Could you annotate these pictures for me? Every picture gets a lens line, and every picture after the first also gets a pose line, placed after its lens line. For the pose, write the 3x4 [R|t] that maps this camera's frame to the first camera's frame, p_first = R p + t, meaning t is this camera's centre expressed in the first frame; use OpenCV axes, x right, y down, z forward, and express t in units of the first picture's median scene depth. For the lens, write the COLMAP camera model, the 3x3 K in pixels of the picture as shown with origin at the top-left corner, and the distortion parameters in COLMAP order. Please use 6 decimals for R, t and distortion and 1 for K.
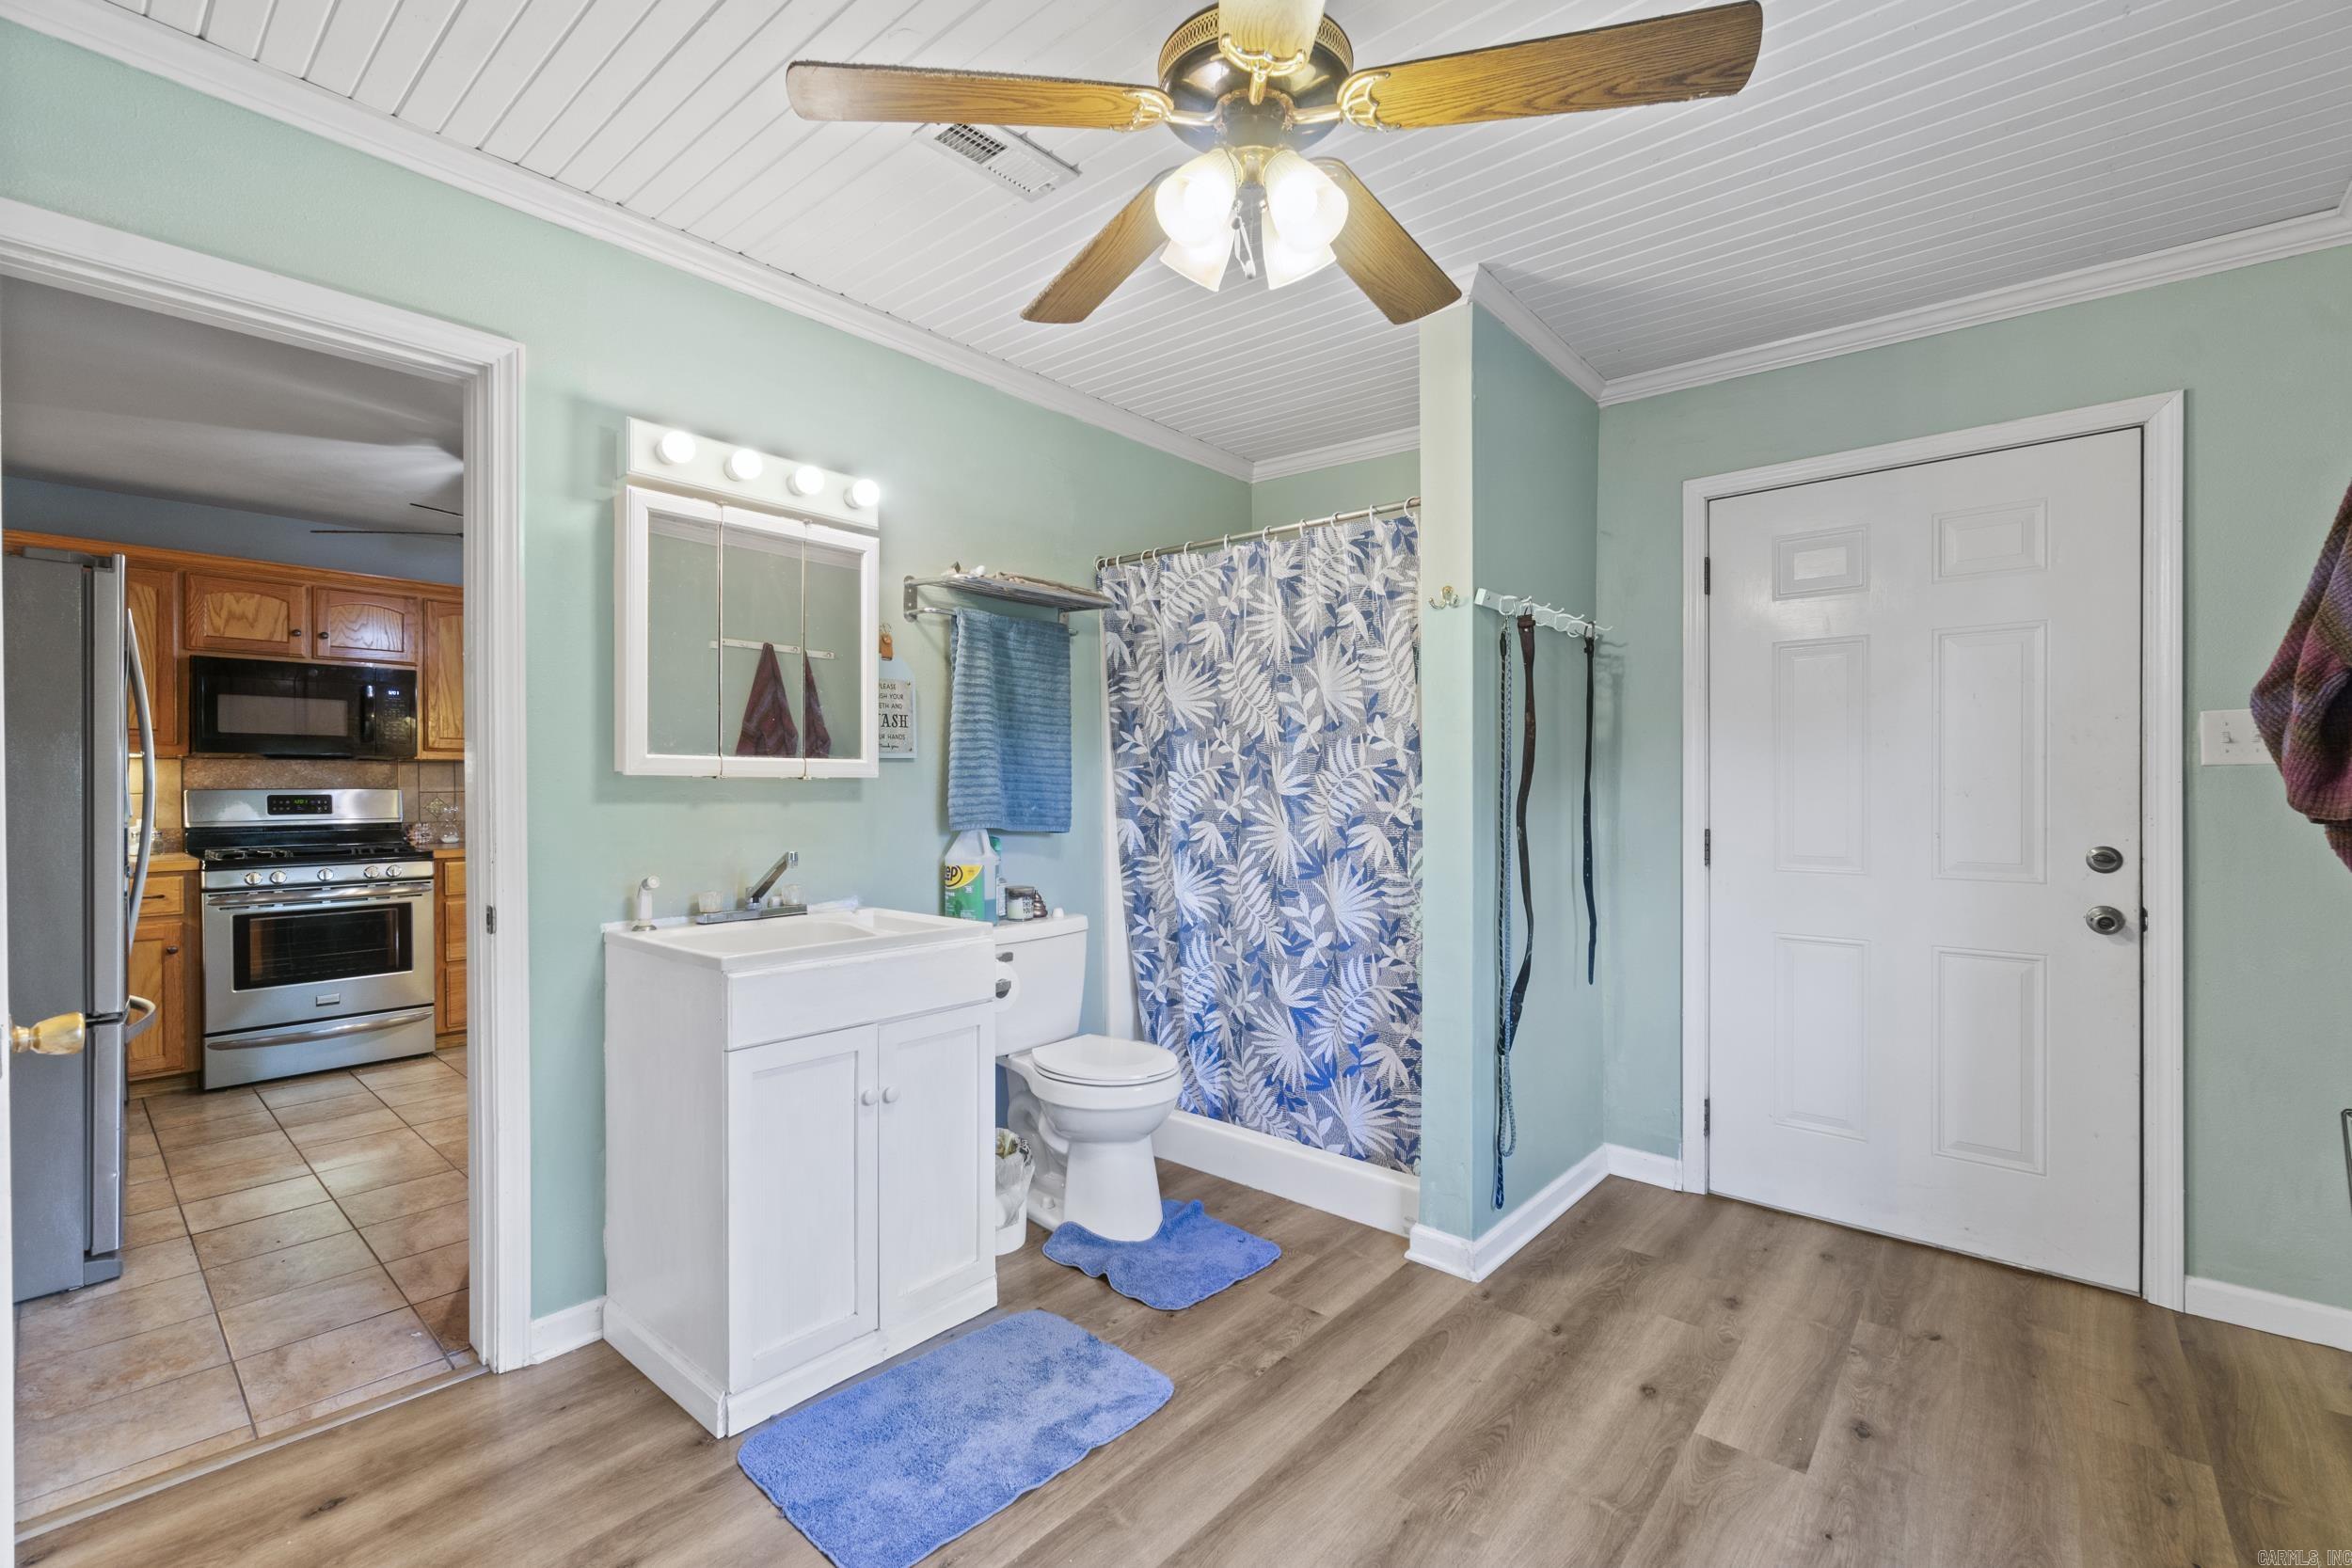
lens RADIAL K [[1004.8, 0, 1158.7], [0, 1004.8, 771.8], [0, 0, 1]] dist [0.002920, 0.000436]
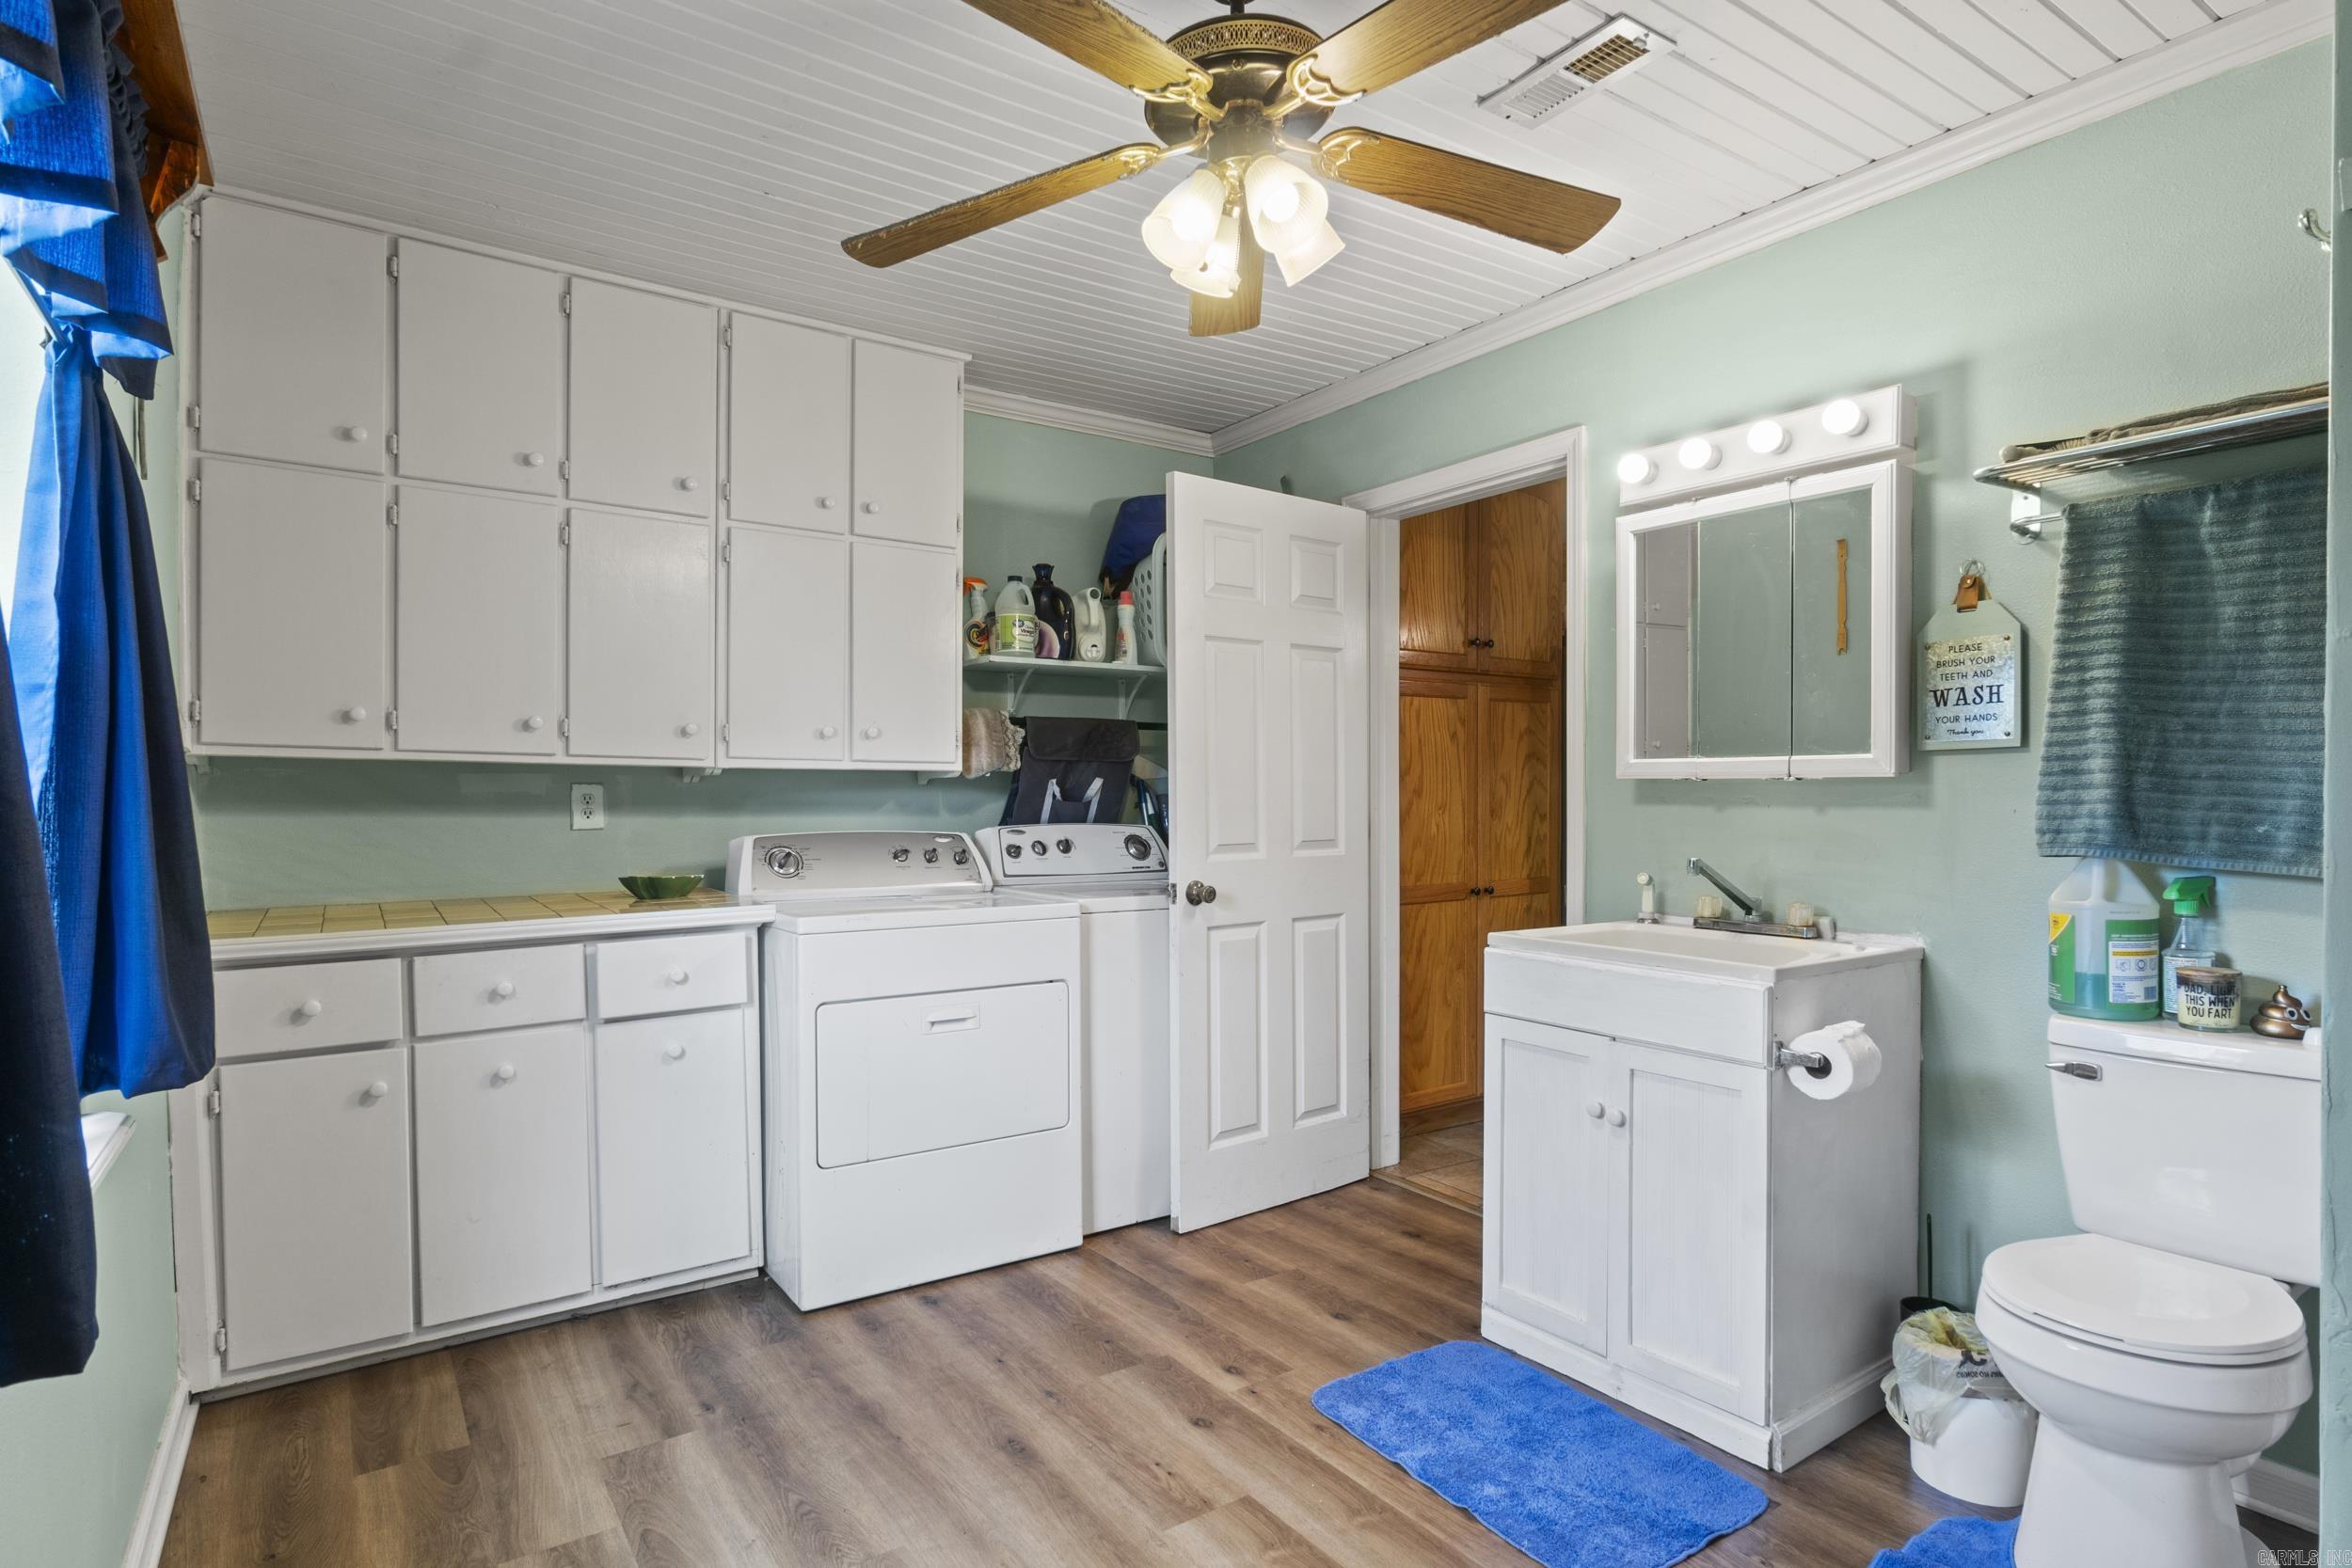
lens RADIAL K [[1195.0, 0, 1150.7], [0, 1195.0, 780.0], [0, 0, 1]] dist [-0.002420, -0.001363]
pose [[-0.243914, -0.010962, -0.969735, 0.805167], [0.012200, 0.999822, -0.014371, 0.015860], [0.969720, -0.015336, -0.243737, 0.753867]]
